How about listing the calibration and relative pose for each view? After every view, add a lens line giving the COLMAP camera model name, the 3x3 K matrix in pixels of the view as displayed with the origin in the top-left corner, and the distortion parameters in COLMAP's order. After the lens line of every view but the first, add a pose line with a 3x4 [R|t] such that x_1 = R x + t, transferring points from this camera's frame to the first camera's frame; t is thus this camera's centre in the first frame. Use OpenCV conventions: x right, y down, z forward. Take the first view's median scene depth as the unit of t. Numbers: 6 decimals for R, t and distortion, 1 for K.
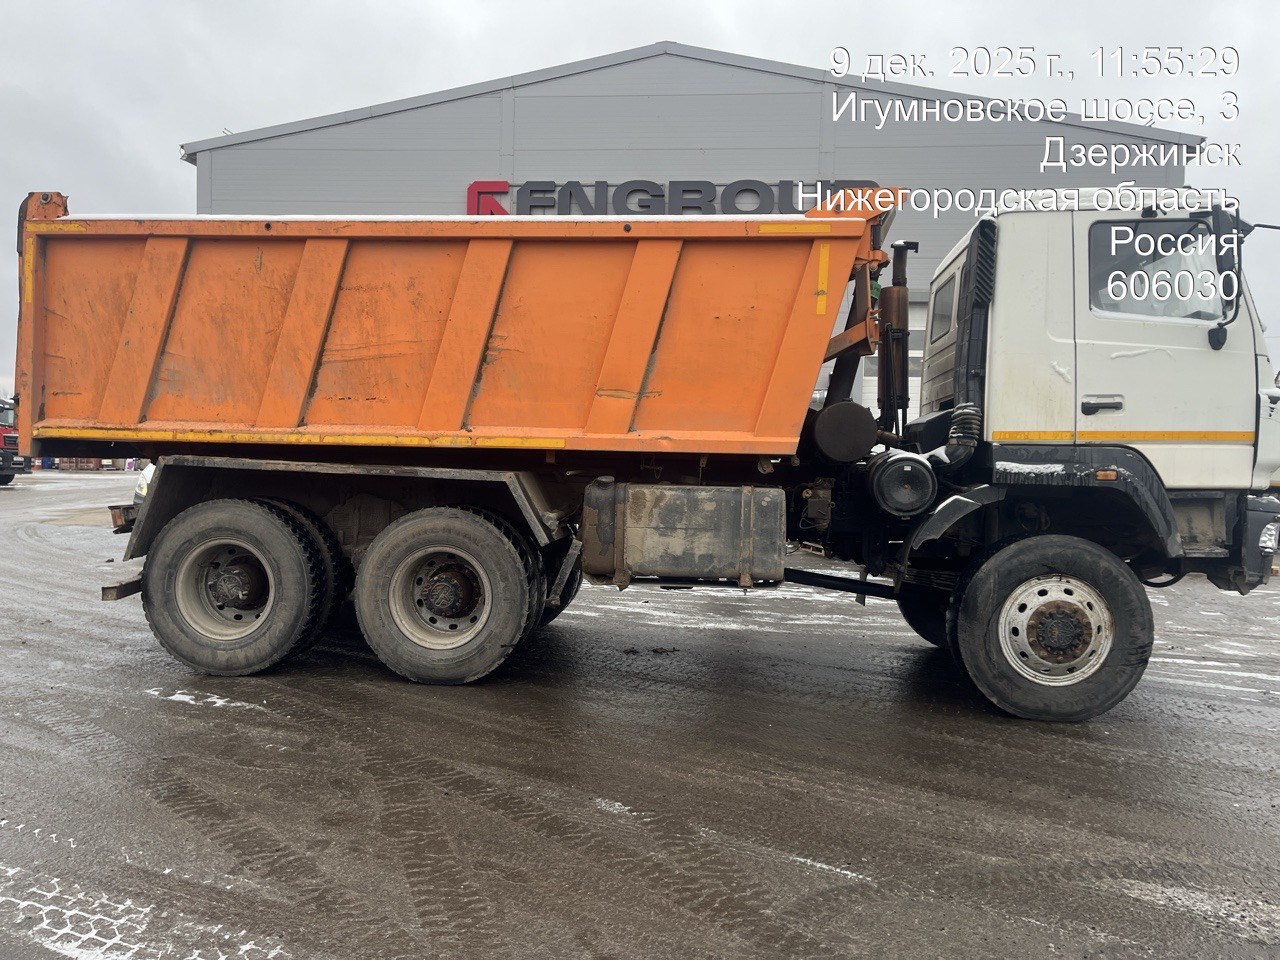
lens RADIAL K [[967.0, 0, 642.7], [0, 967.0, 478.9], [0, 0, 1]] dist [0.045675, -0.040783]
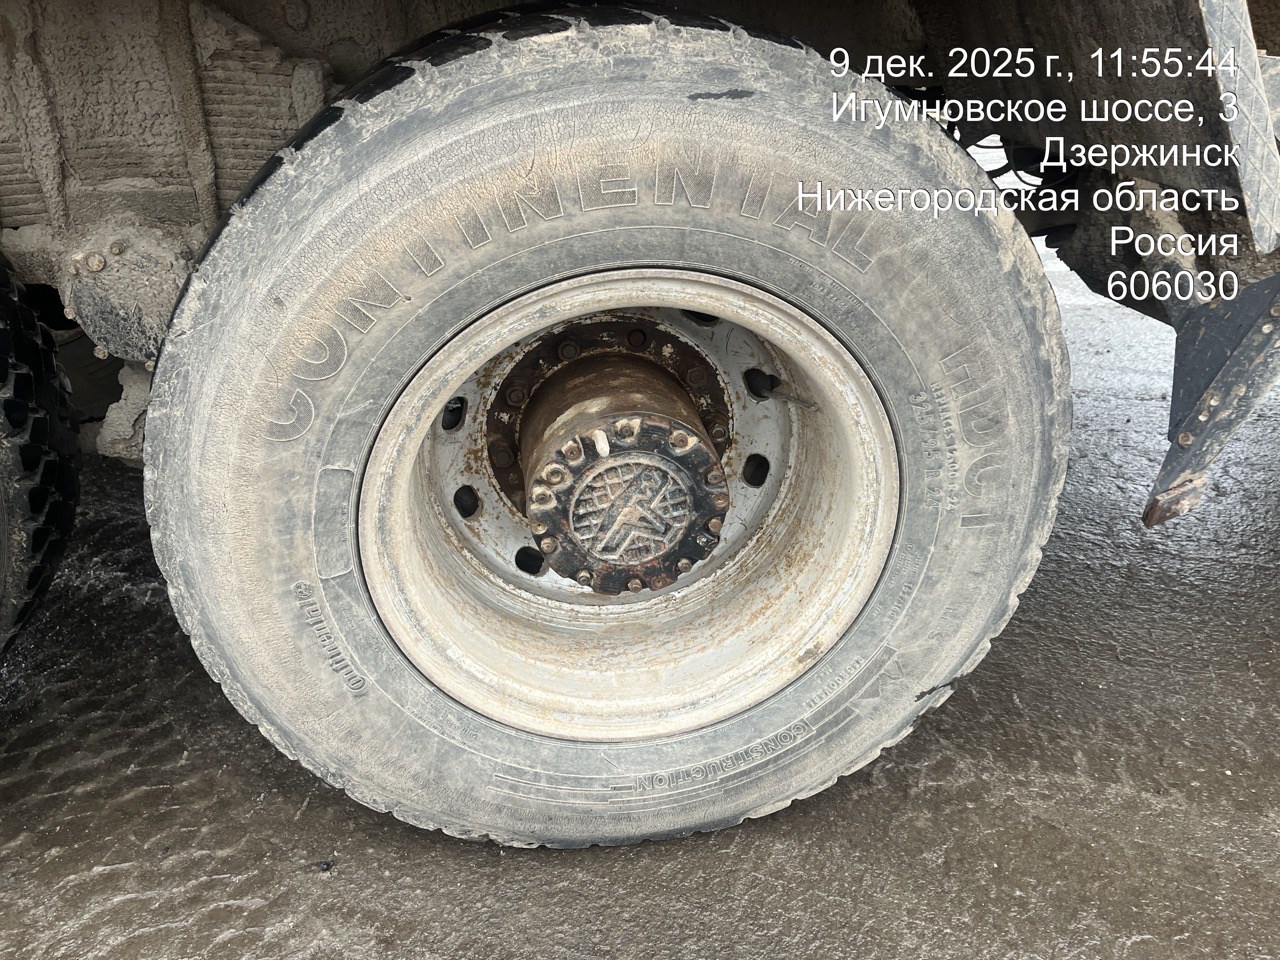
lens RADIAL K [[967.0, 0, 639.3], [0, 967.0, 486.1], [0, 0, 1]] dist [0.045675, -0.040783]
pose [[0.968176, -0.129038, 0.214441, -0.249946], [0.015132, 0.885448, 0.464492, 0.022369], [-0.249813, -0.446465, 0.859222, 0.837193]]
